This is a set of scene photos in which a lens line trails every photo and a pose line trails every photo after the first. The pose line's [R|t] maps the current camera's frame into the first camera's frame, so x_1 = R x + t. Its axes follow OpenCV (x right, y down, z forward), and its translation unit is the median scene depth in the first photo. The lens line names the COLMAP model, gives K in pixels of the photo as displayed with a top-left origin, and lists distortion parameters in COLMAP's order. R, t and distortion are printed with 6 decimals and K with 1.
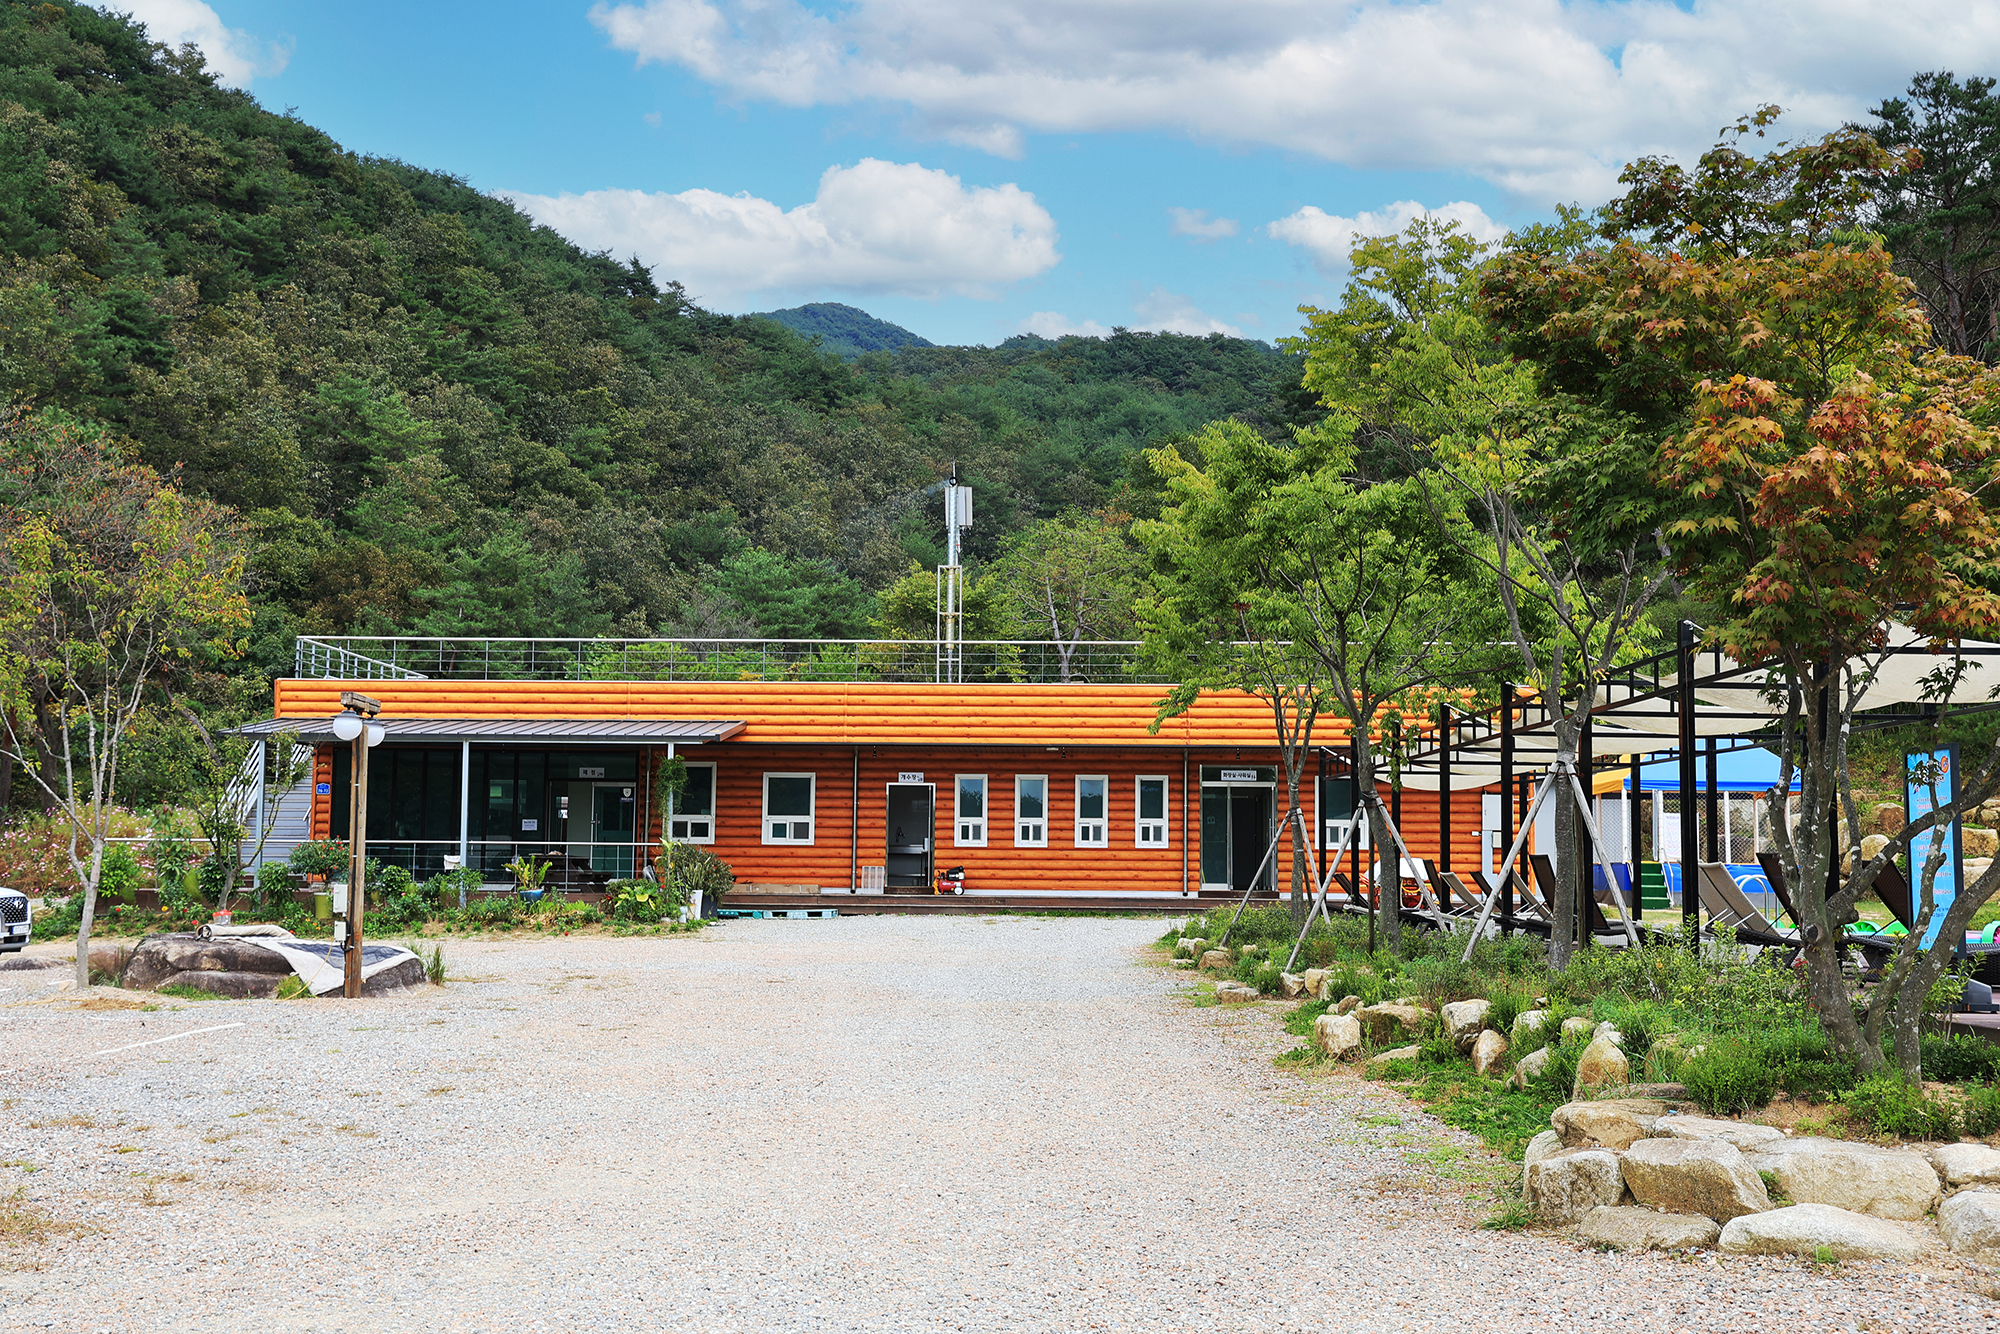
lens RADIAL K [[2309.7, 0, 999.8], [0, 2309.7, 674.7], [0, 0, 1]] dist [0.110767, 0.000000]
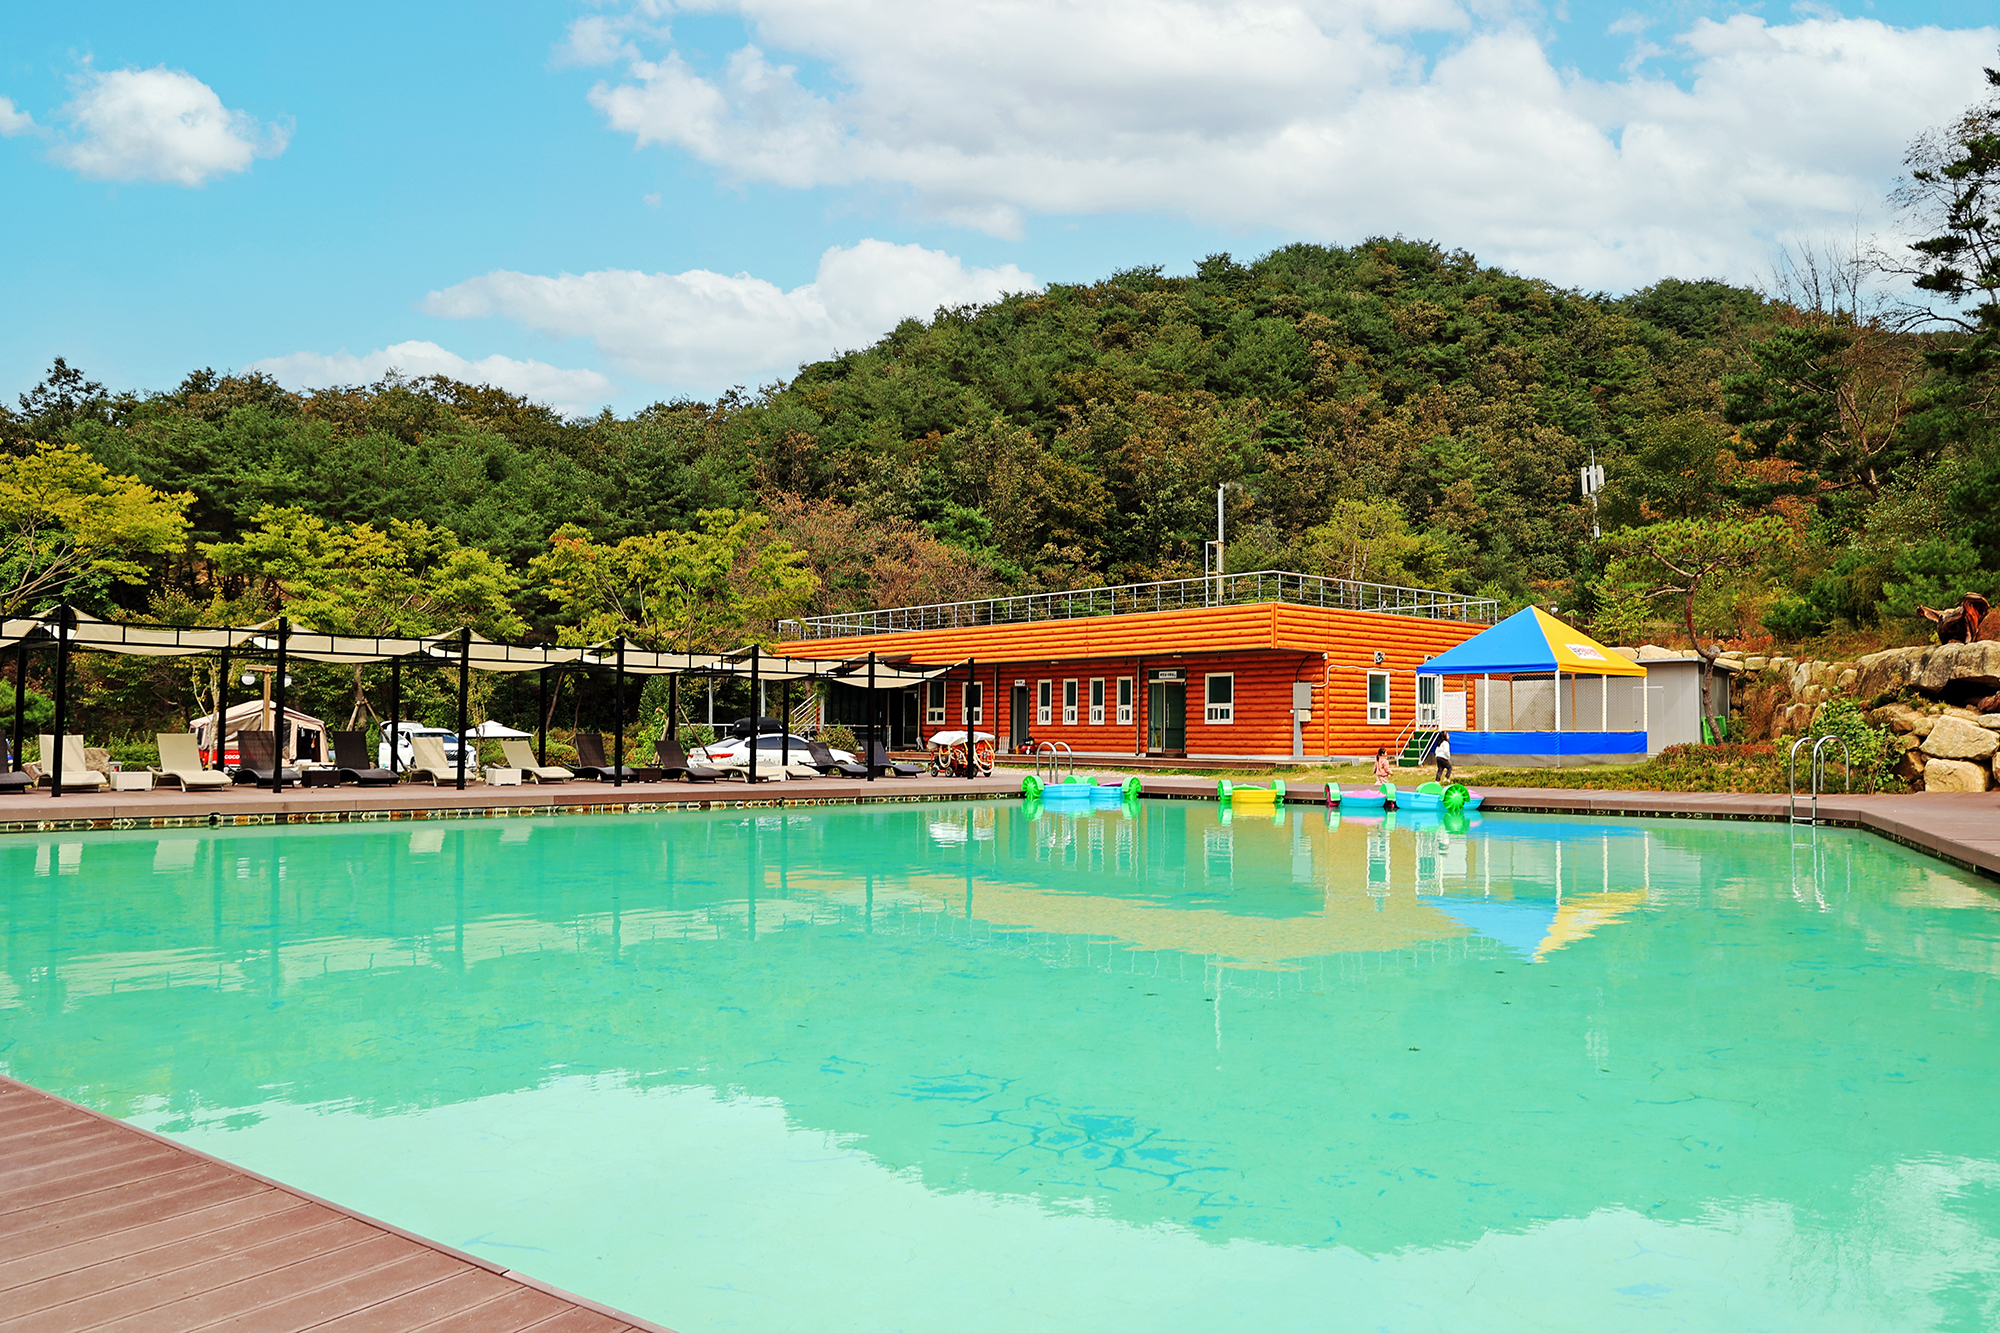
lens RADIAL K [[1383.2, 0, 1004.4], [0, 1383.2, 665.4], [0, 0, 1]] dist [-0.011067, -0.001230]
pose [[0.705166, -0.037222, -0.708065, 0.641741], [0.059857, 0.998181, 0.007139, 0.025333], [0.706511, -0.047417, 0.706112, 0.310704]]
